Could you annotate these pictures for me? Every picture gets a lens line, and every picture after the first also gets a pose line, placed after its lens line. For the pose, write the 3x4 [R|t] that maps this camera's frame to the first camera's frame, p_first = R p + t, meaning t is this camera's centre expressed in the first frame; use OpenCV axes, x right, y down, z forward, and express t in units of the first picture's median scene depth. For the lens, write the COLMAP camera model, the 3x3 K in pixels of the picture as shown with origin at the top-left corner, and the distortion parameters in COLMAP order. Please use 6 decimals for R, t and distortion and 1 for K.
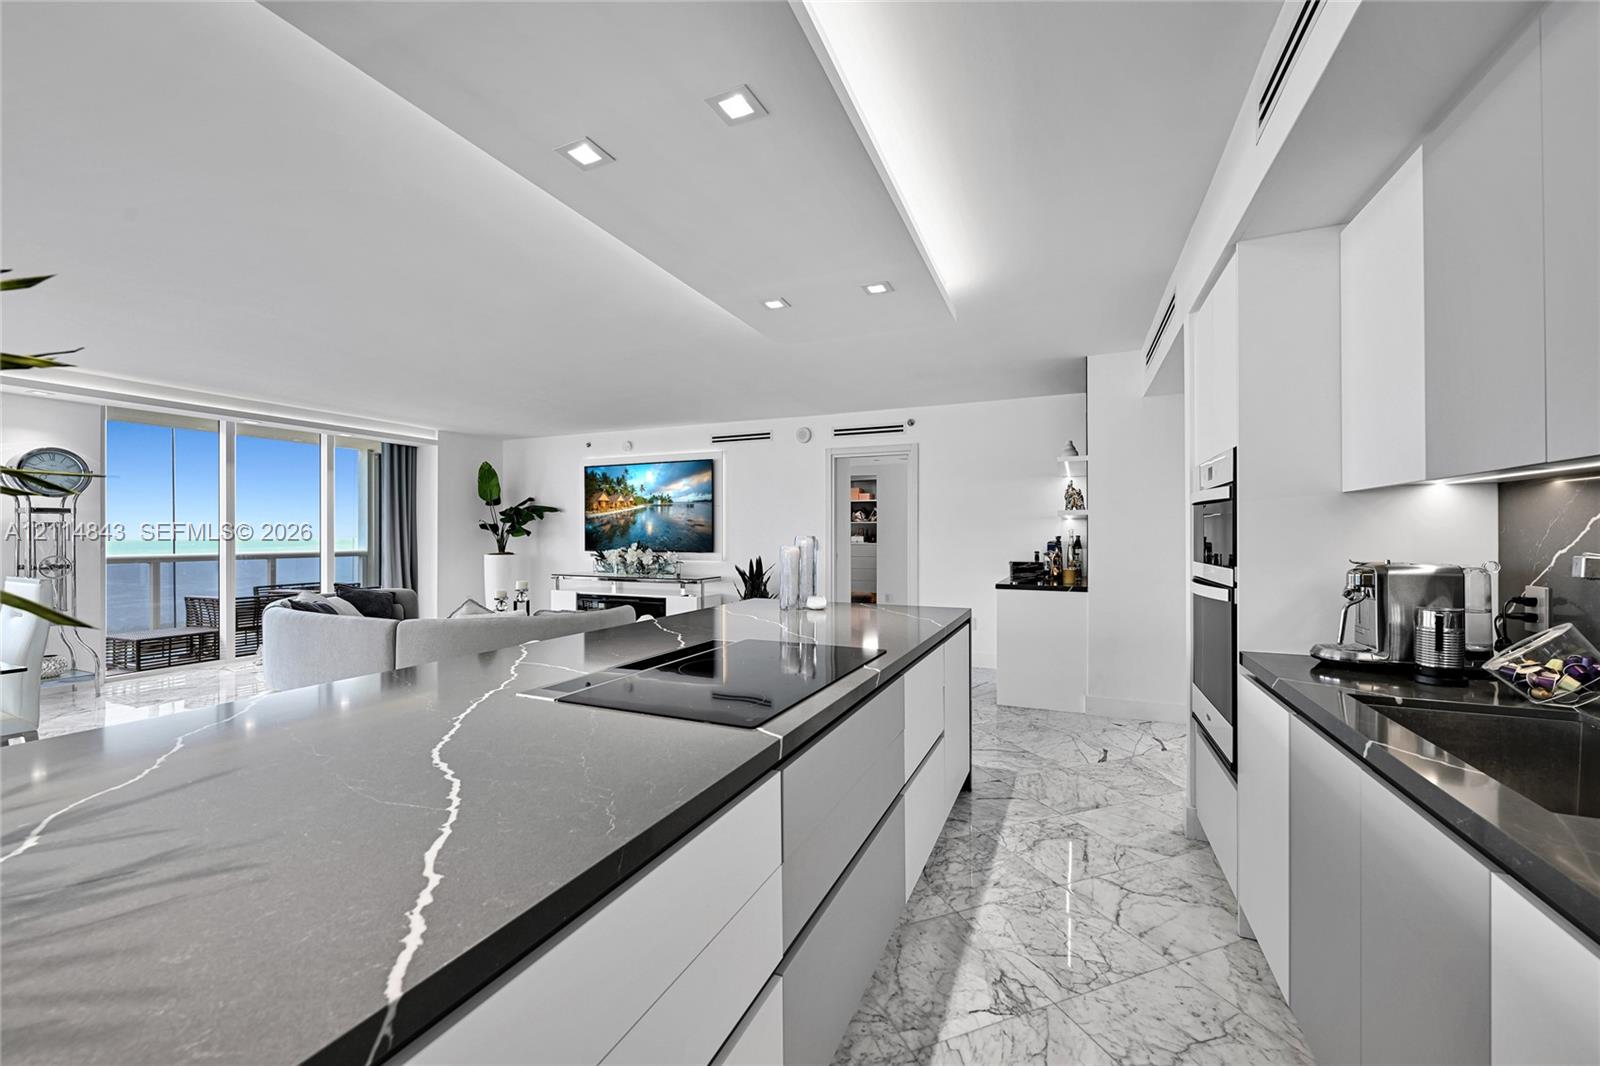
lens RADIAL K [[647.2, 0, 797.5], [0, 647.2, 538.0], [0, 0, 1]] dist [-0.002060, 0.000244]
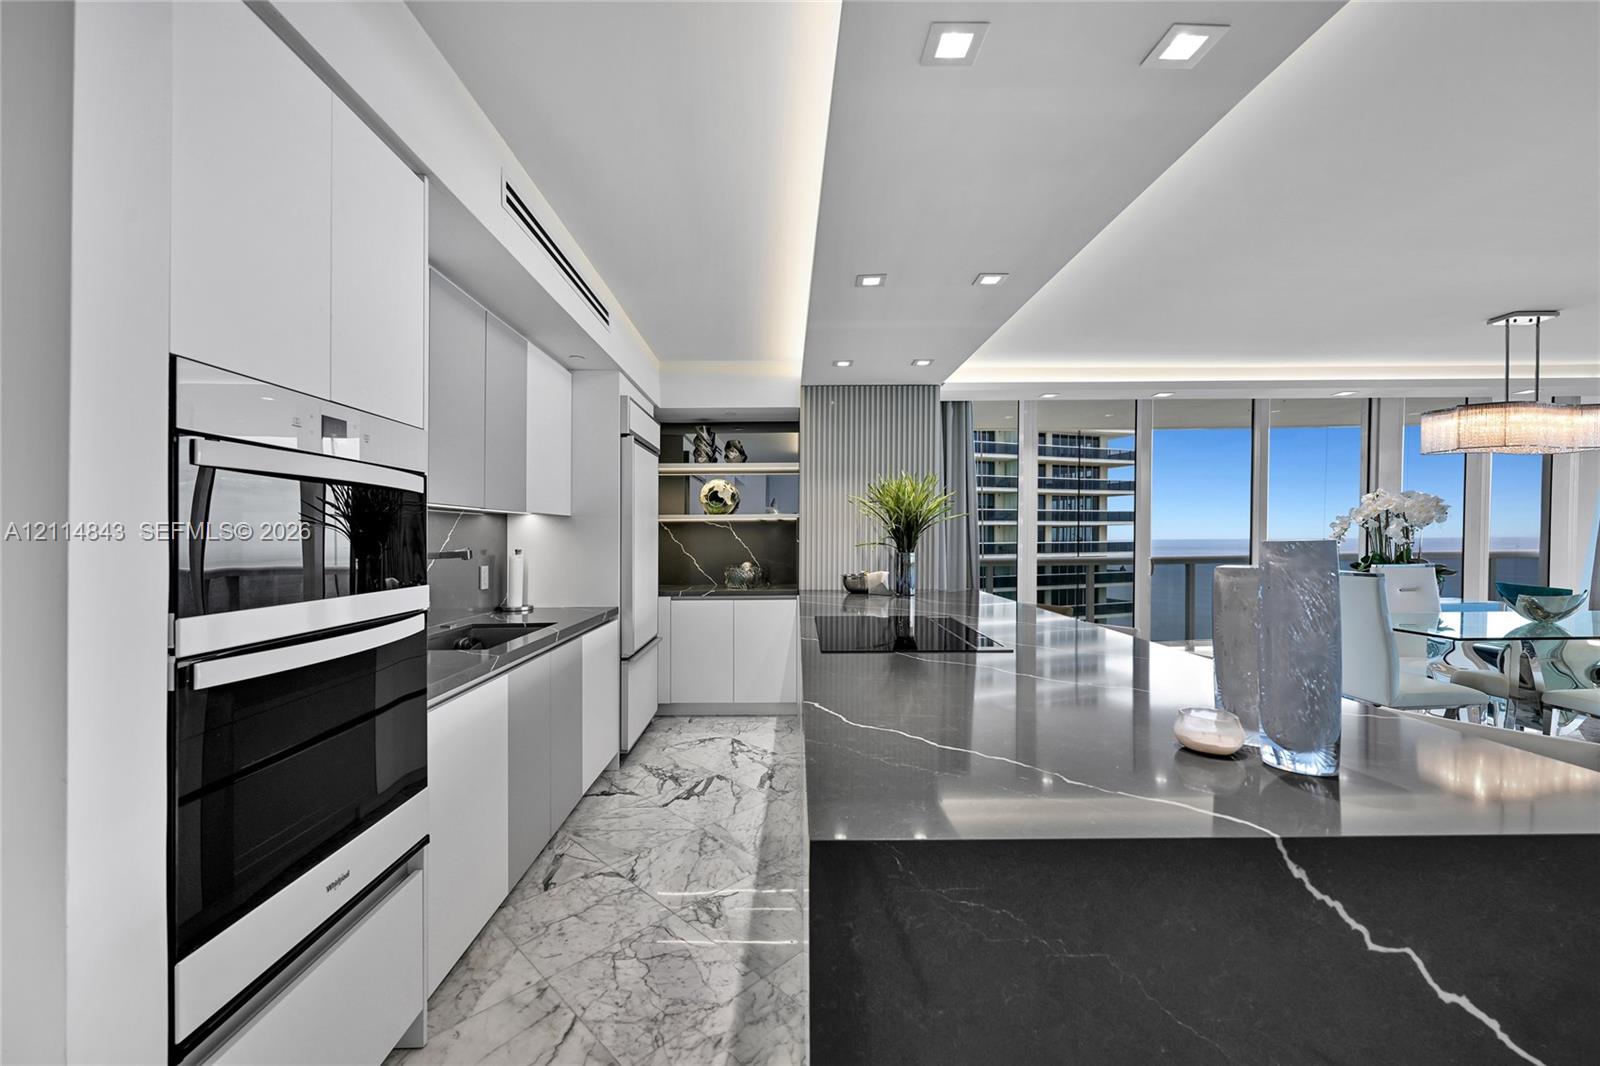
lens RADIAL K [[647.2, 0, 800.0], [0, 647.2, 536.3], [0, 0, 1]] dist [-0.002060, 0.000244]
pose [[-0.912903, 0.008331, -0.408091, 0.560639], [0.006173, 0.999959, 0.006604, -0.015350], [0.408130, 0.003510, -0.912917, 1.846929]]
